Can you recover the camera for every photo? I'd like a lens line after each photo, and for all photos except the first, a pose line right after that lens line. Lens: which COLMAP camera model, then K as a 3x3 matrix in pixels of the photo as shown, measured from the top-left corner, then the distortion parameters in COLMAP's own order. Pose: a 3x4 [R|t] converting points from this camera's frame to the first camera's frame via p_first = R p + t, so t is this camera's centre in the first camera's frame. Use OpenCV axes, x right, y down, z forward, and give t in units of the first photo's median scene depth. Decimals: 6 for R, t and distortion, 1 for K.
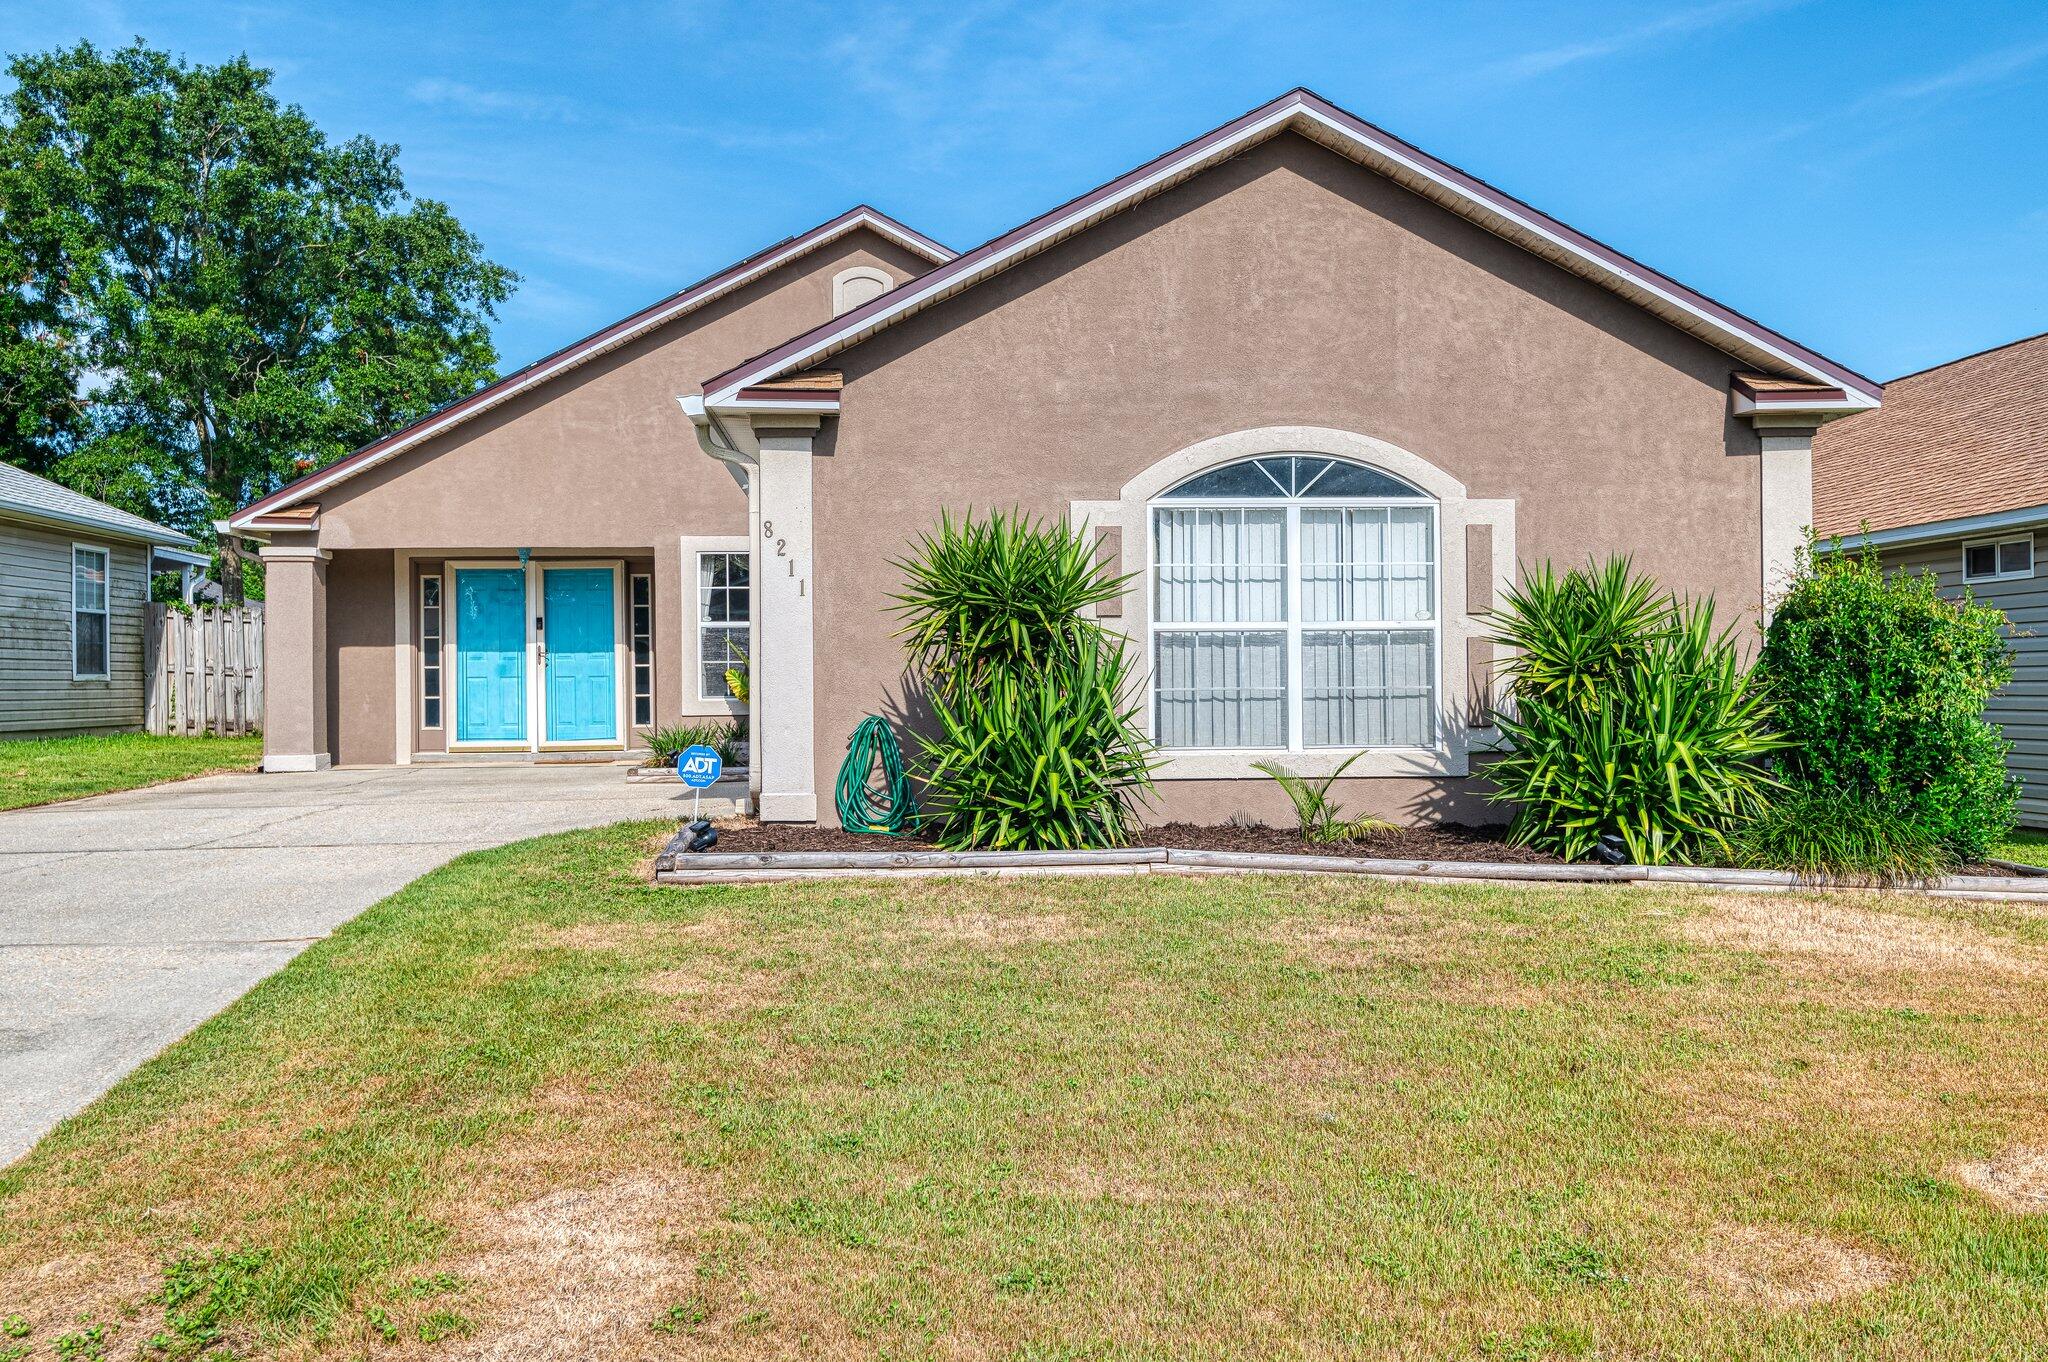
lens RADIAL K [[1872.3, 0, 1021.8], [0, 1872.3, 686.6], [0, 0, 1]] dist [0.015990, 0.001192]
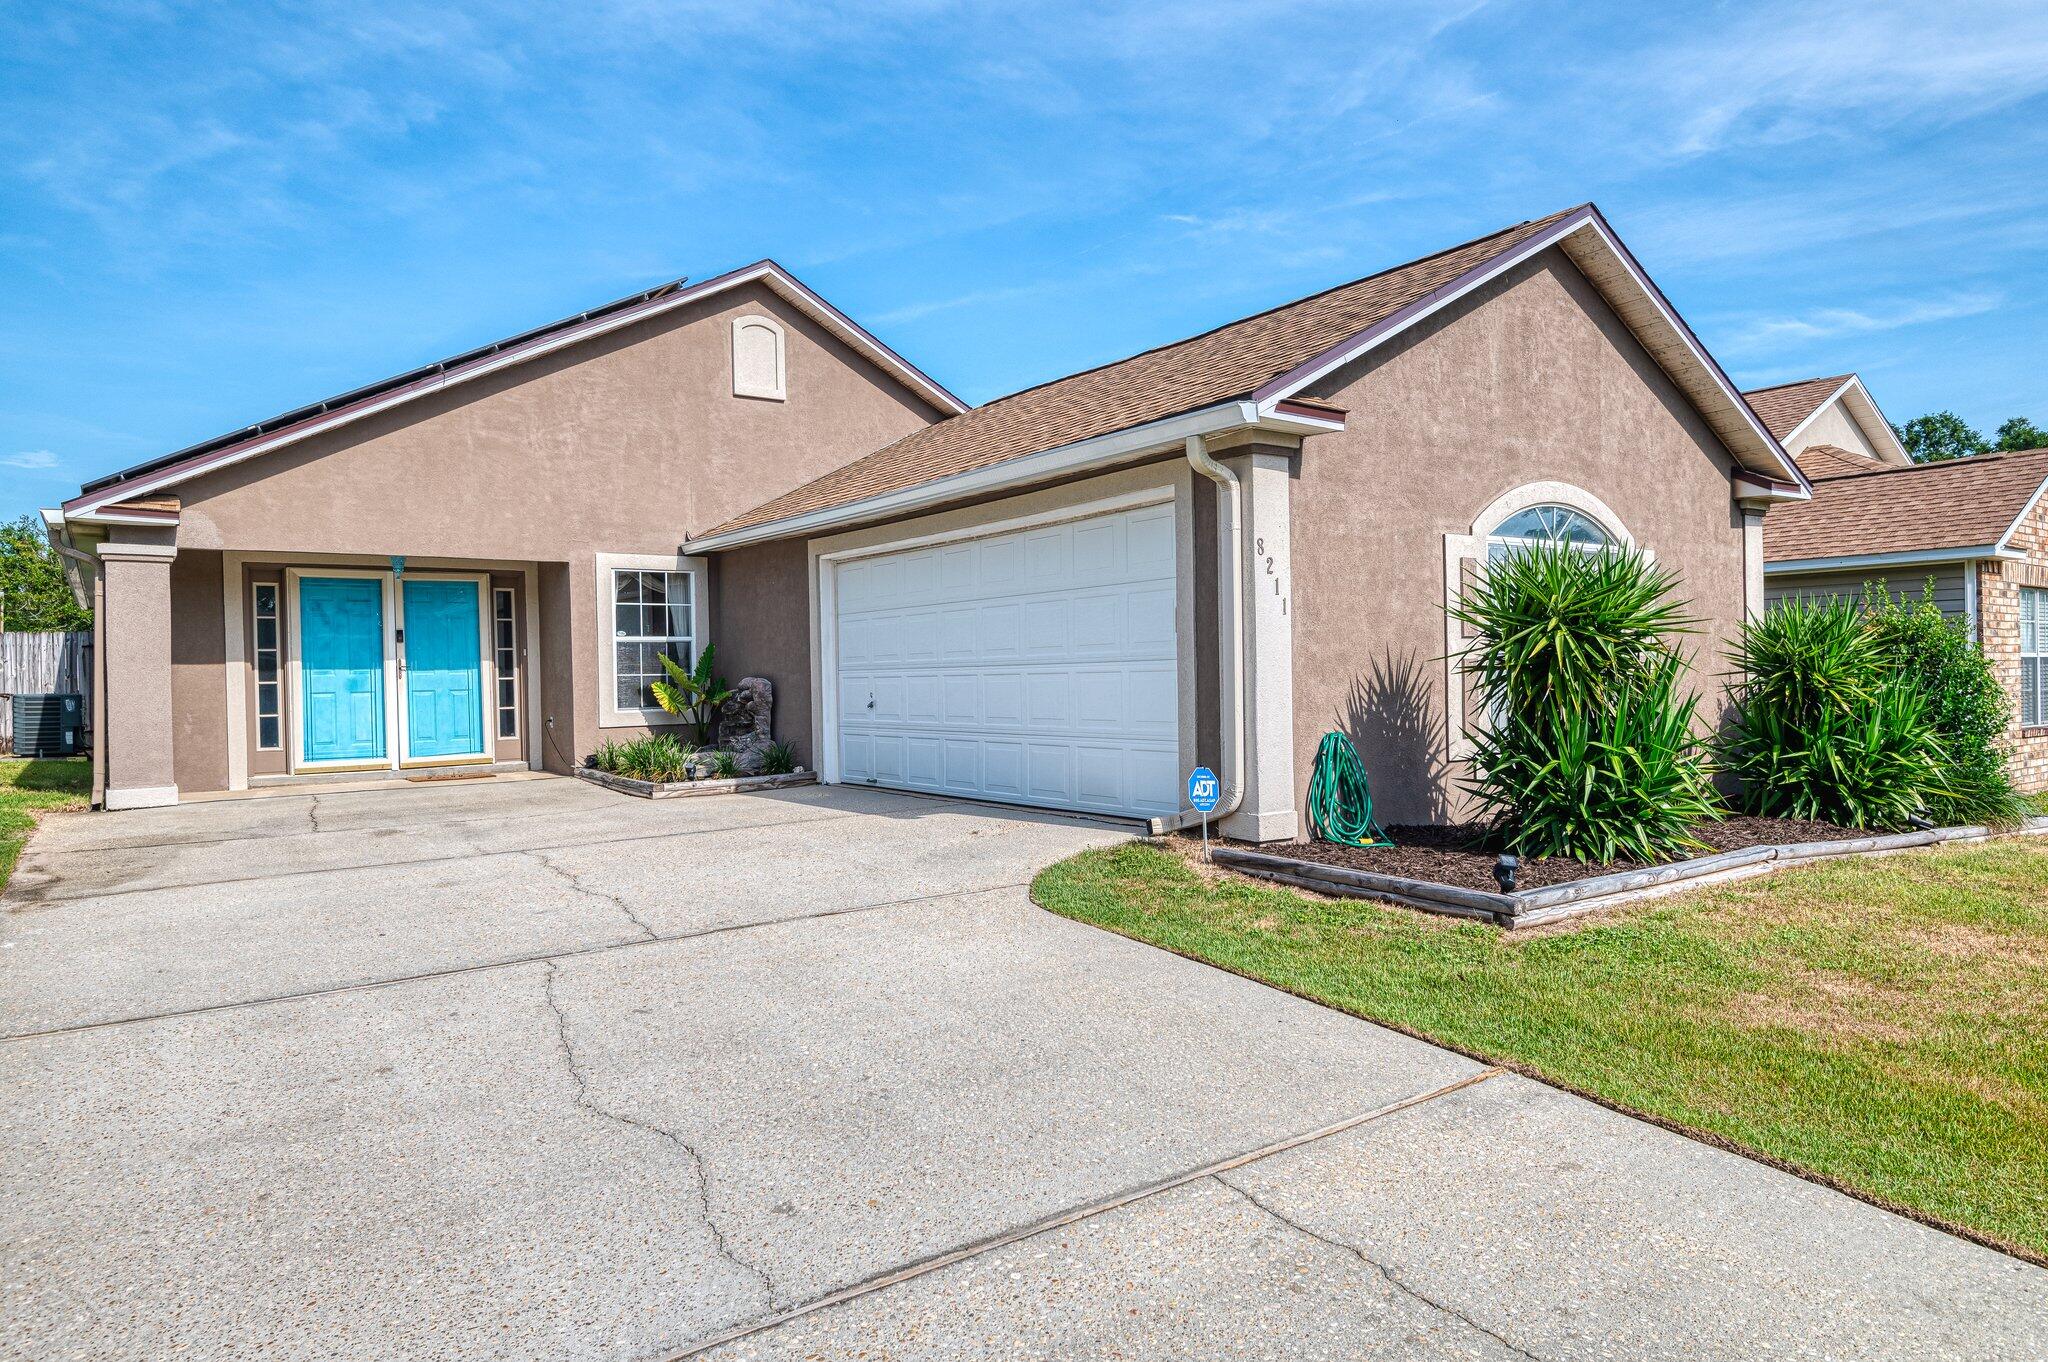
lens RADIAL K [[1236.2, 0, 1020.2], [0, 1236.2, 682.3], [0, 0, 1]] dist [0.032717, -0.029307]
pose [[0.845283, -0.010639, 0.534213, -0.572718], [0.010413, 0.999940, 0.003438, -0.015214], [-0.534217, 0.002657, 0.845343, 0.495928]]
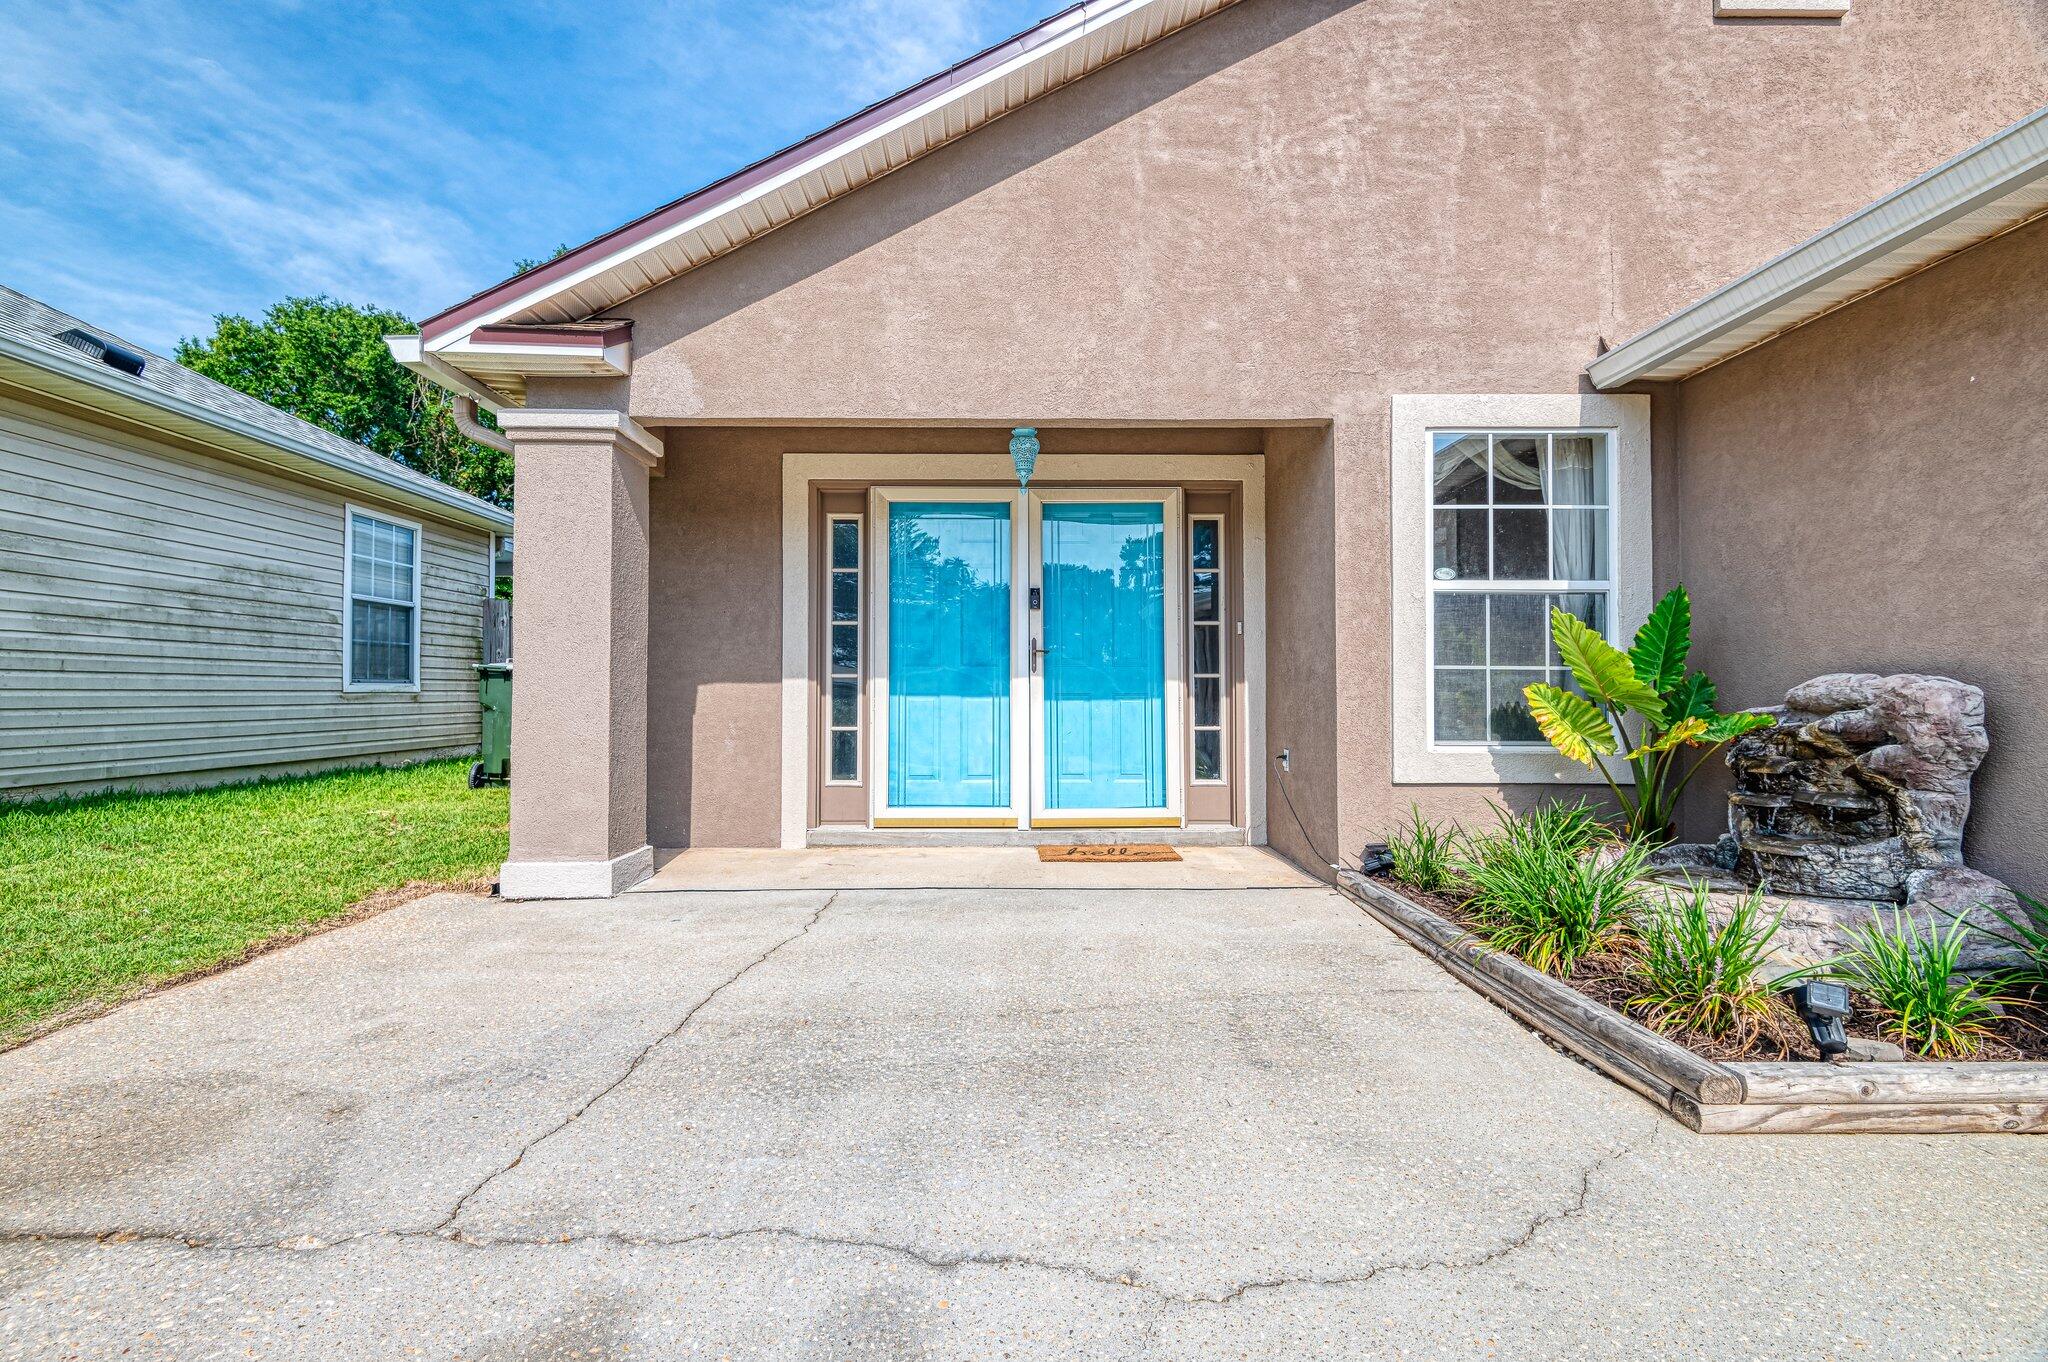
lens RADIAL K [[927.6, 0, 1020.7], [0, 927.6, 680.9], [0, 0, 1]] dist [0.033126, -0.024127]
pose [[0.998500, 0.008199, -0.054126, -0.427566], [-0.008947, 0.999868, -0.013594, -0.009205], [0.054007, 0.014058, 0.998442, 1.255393]]
